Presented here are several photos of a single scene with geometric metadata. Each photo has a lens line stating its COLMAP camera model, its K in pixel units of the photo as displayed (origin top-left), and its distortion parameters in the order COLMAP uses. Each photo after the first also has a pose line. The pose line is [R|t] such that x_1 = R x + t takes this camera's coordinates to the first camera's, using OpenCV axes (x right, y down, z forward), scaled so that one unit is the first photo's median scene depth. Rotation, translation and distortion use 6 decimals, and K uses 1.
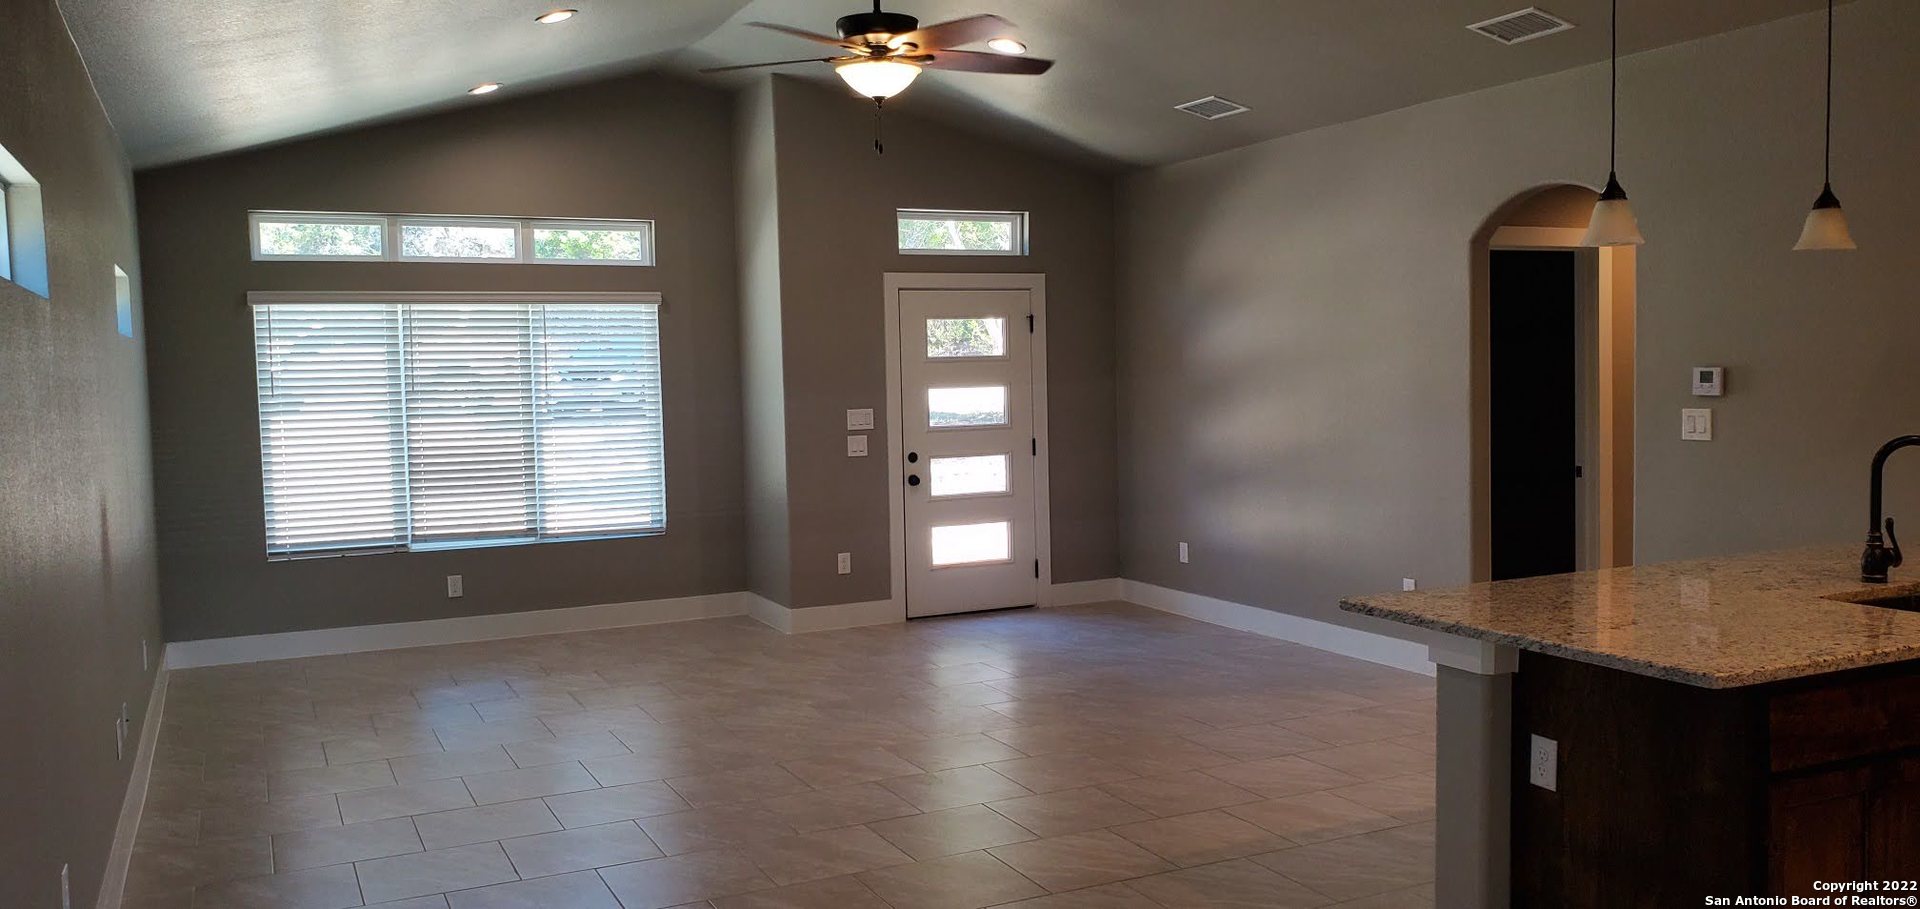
lens RADIAL K [[1519.0, 0, 960.0], [0, 1519.0, 454.5], [0, 0, 1]] dist [0.073067, -0.003265]
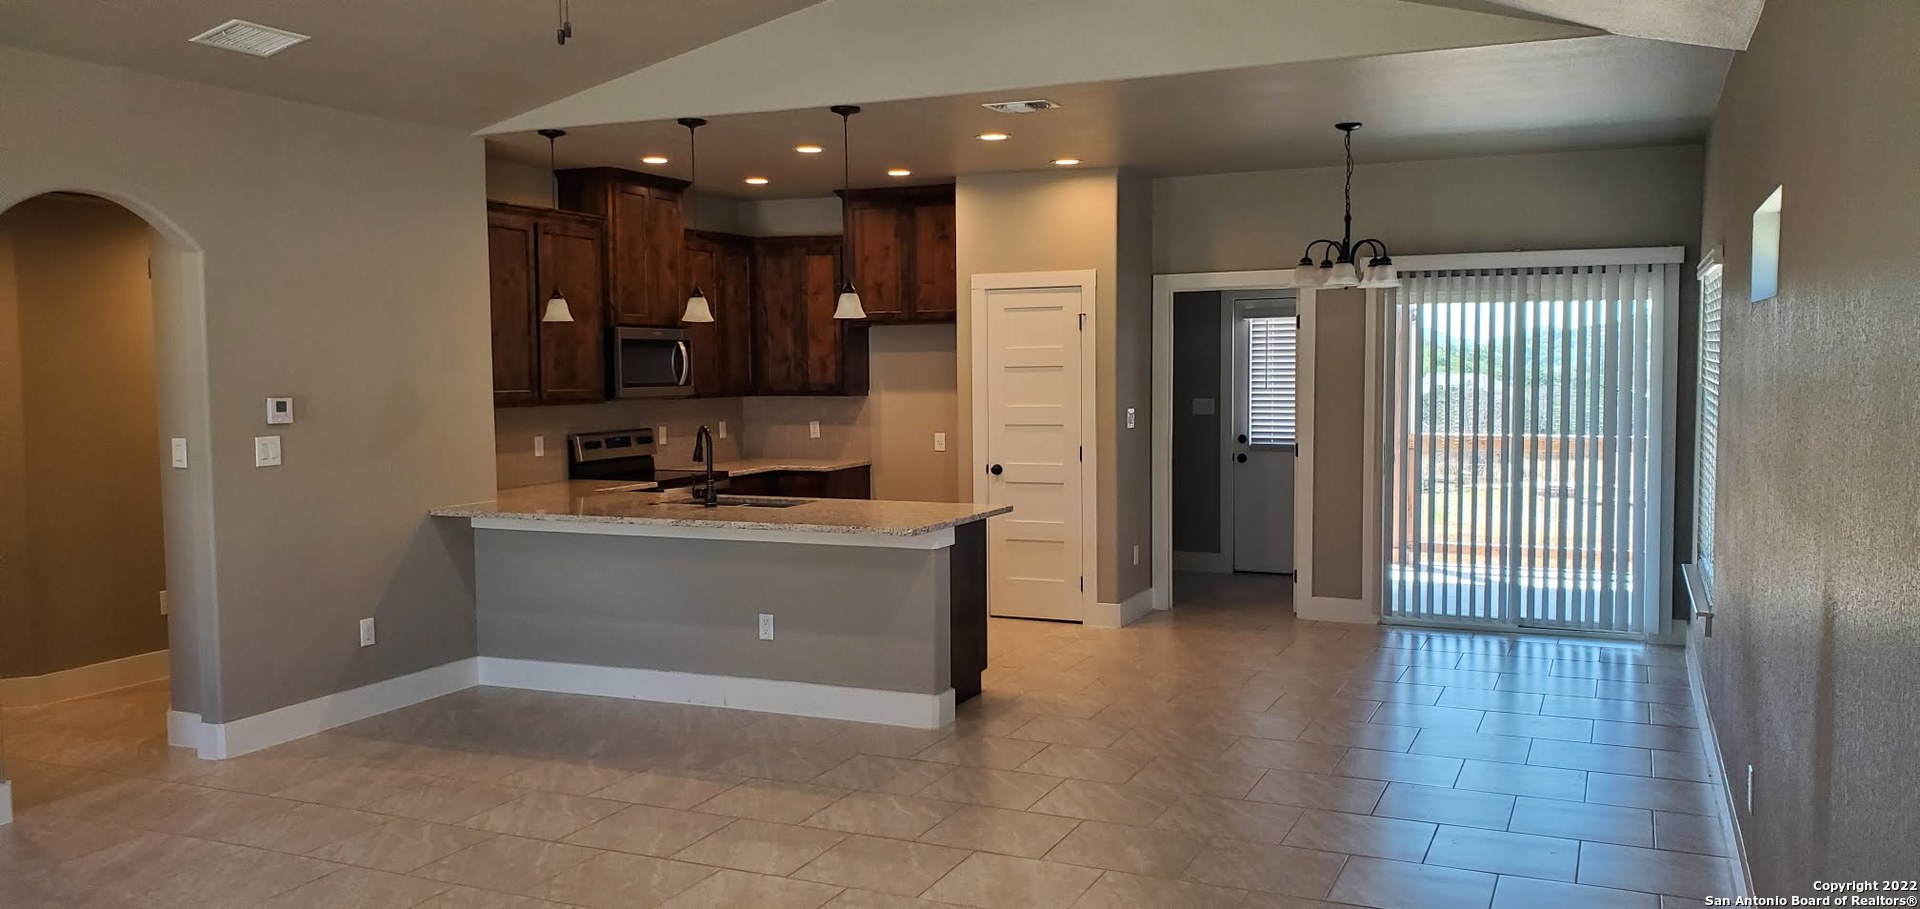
lens RADIAL K [[1510.4, 0, 883.8], [0, 1510.4, 462.5], [0, 0, 1]] dist [0.229816, -0.001307]
pose [[-0.602711, -0.028386, 0.797454, -0.653210], [0.070154, 0.993612, 0.088390, -0.077887], [-0.794869, 0.109218, -0.596870, 1.310019]]
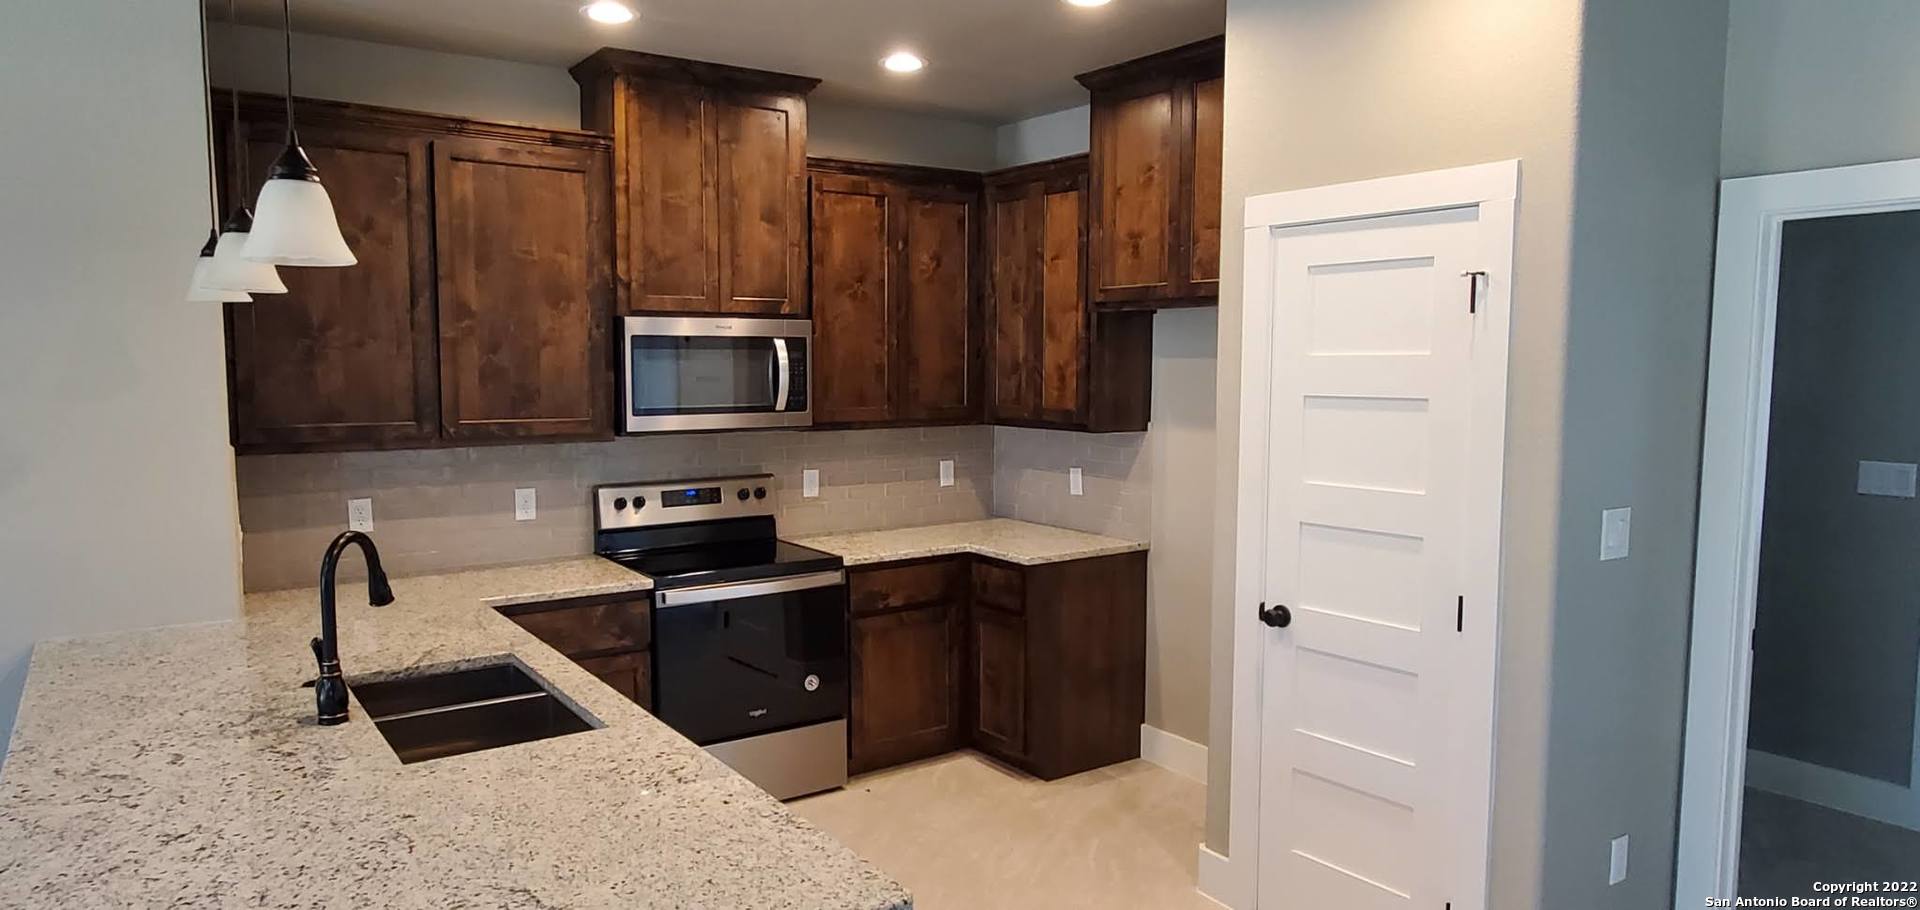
lens RADIAL K [[1183.9, 0, 905.4], [0, 1183.9, 460.3], [0, 0, 1]] dist [0.014601, -0.000148]
pose [[-0.133492, -0.066956, 0.988786, -0.025110], [0.063571, 0.995082, 0.075965, -0.053757], [-0.989009, 0.072999, -0.128579, 0.547859]]
